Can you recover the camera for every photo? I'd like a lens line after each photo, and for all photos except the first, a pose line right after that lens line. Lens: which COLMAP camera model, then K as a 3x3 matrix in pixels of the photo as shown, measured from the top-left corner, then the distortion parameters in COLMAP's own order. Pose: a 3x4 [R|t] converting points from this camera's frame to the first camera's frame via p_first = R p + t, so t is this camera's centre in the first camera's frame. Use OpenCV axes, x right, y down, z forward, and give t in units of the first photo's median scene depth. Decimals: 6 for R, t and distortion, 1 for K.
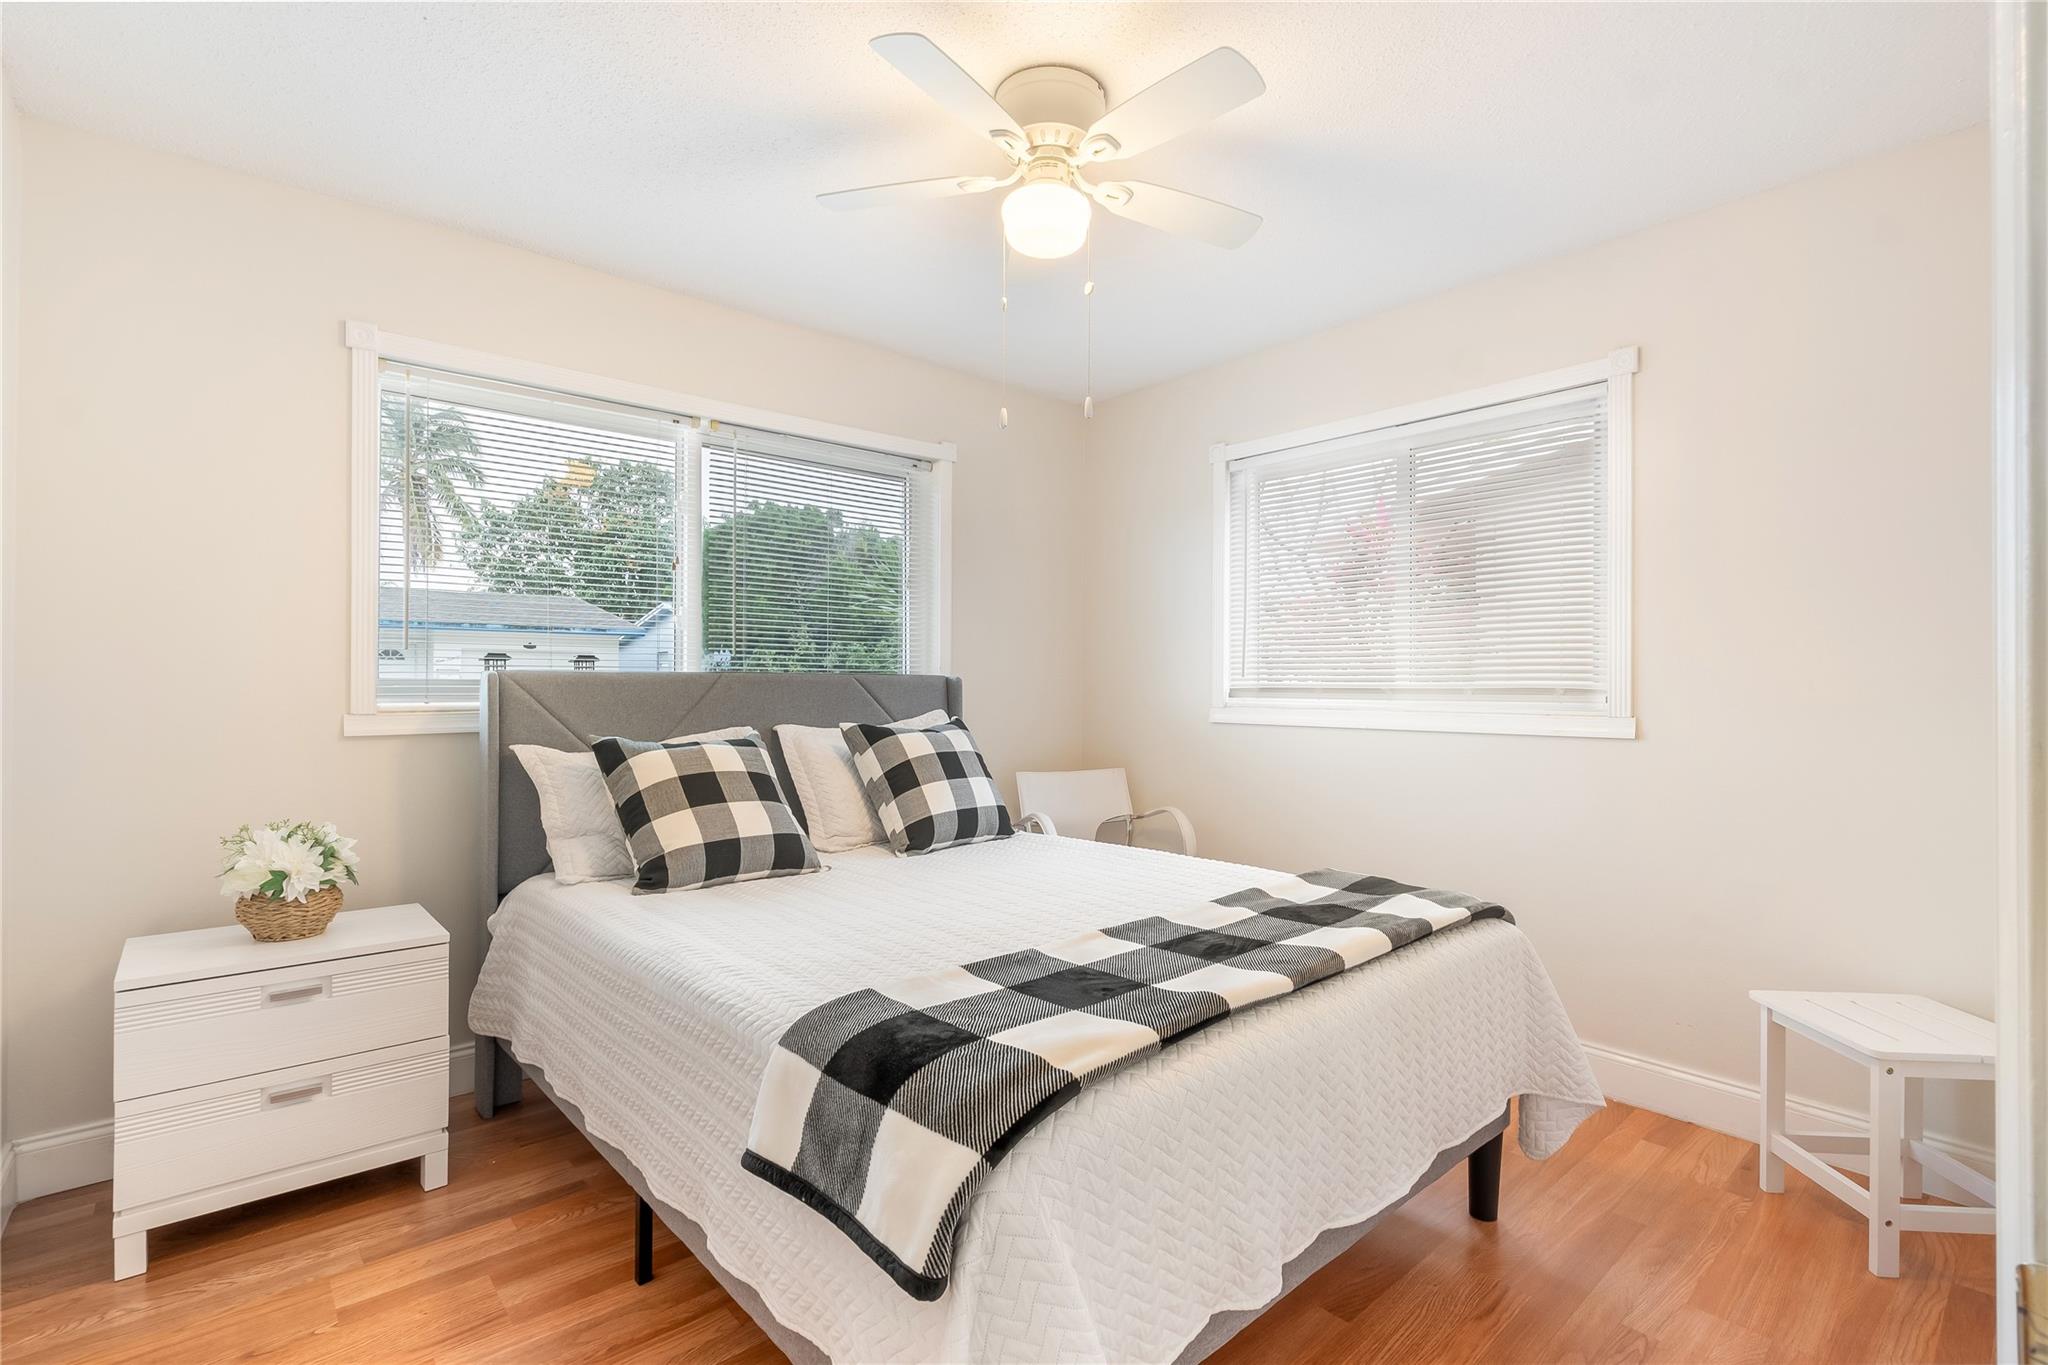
lens RADIAL K [[961.2, 0, 1013.2], [0, 961.2, 684.7], [0, 0, 1]] dist [-0.004478, 0.000509]
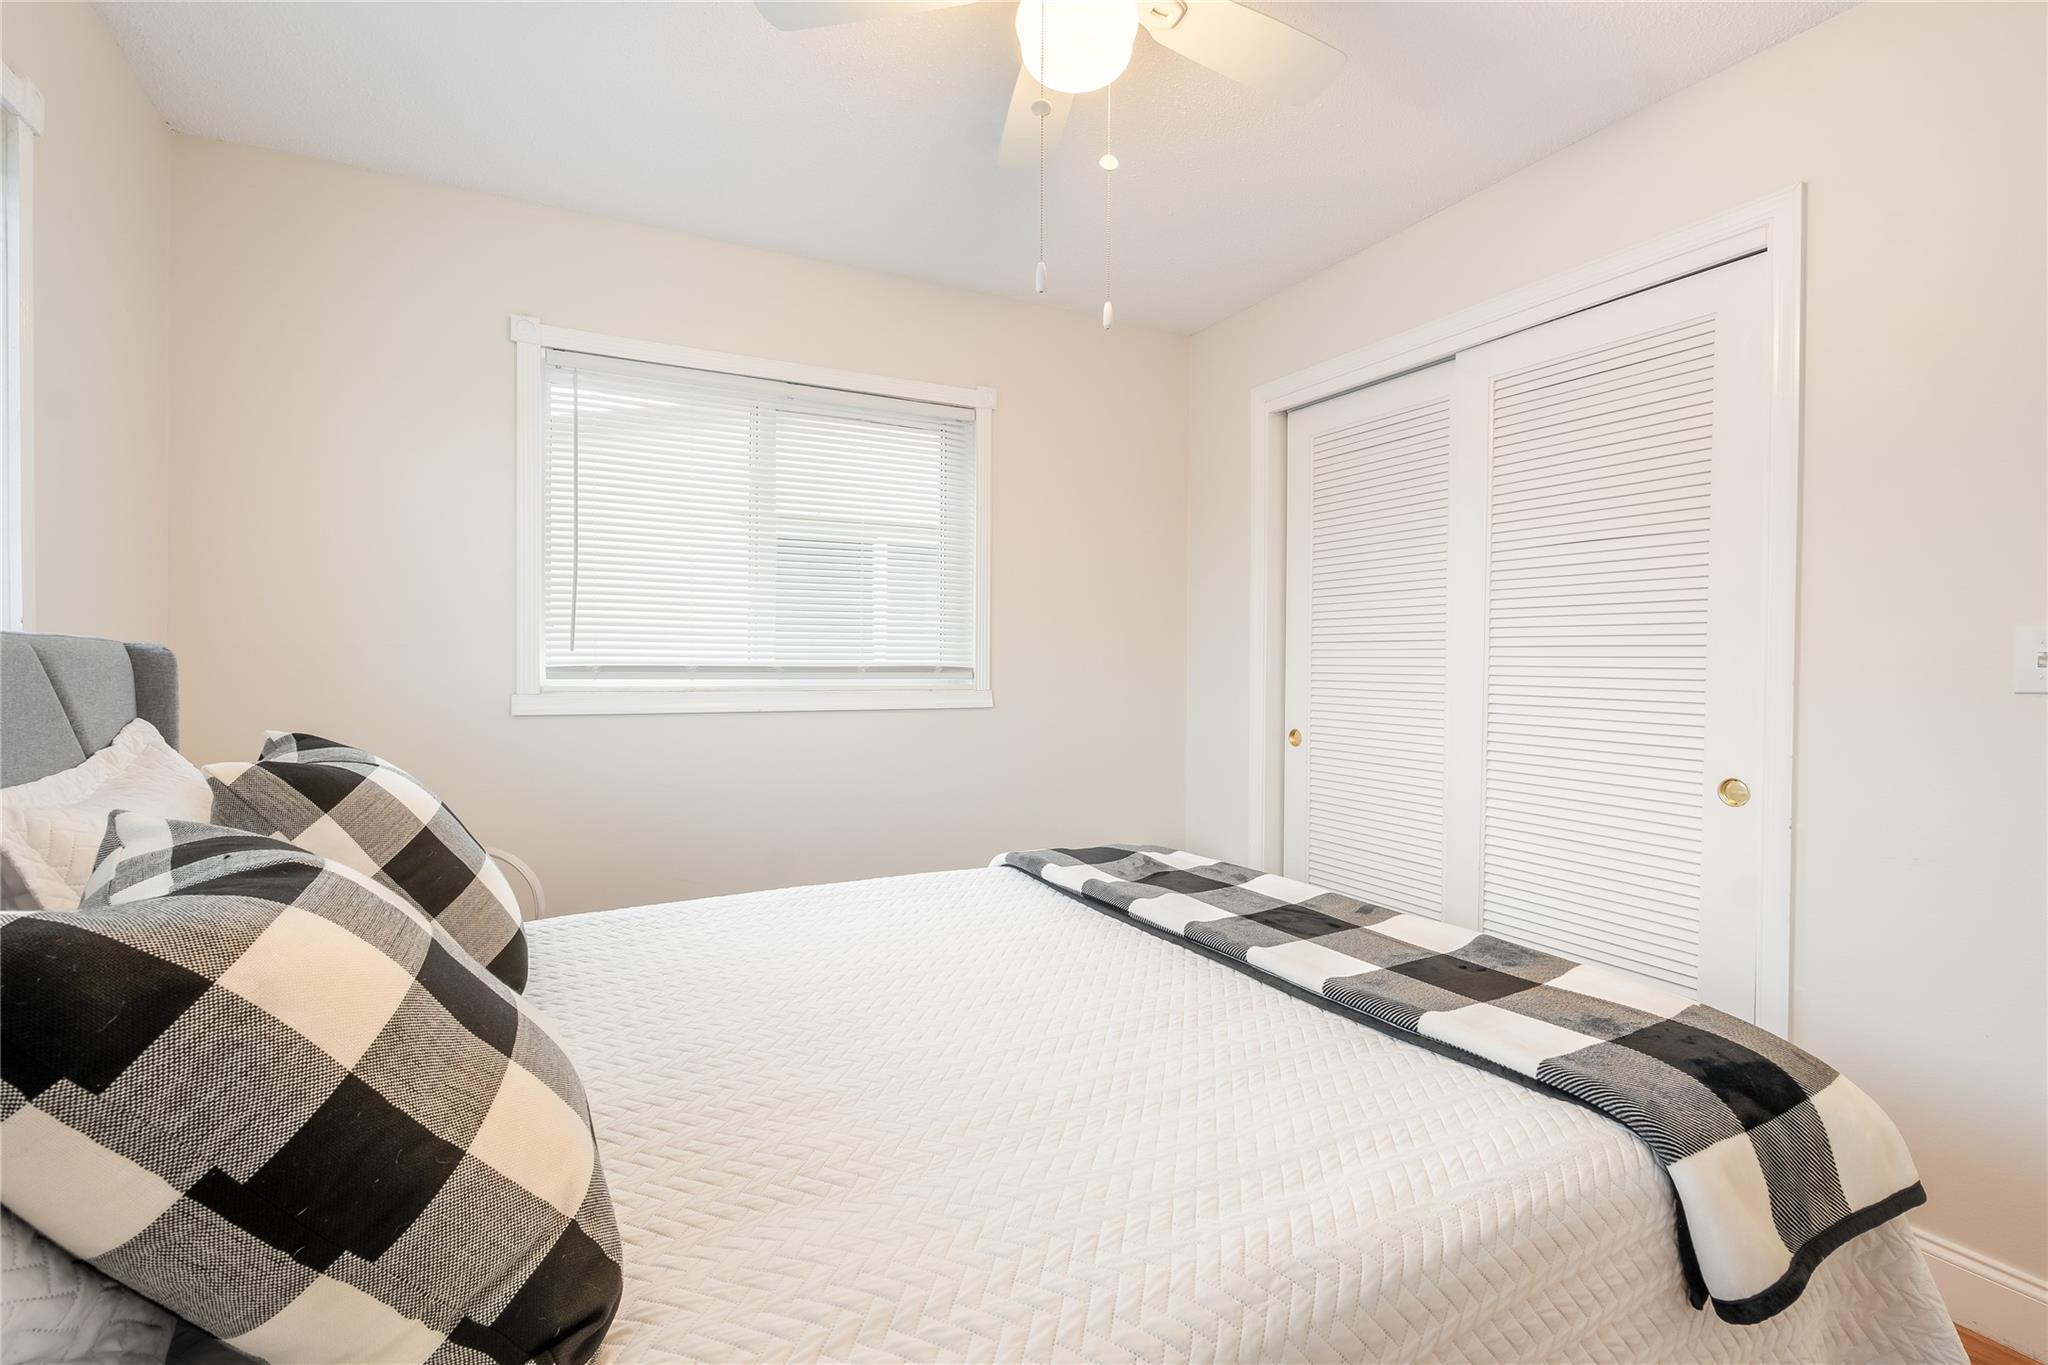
lens RADIAL K [[961.2, 0, 1020.1], [0, 961.2, 673.2], [0, 0, 1]] dist [-0.004478, 0.000509]
pose [[0.226514, -0.012137, 0.973932, -0.529130], [-0.006337, 0.999883, 0.013935, -0.005077], [-0.973987, -0.009329, 0.226410, 0.649499]]
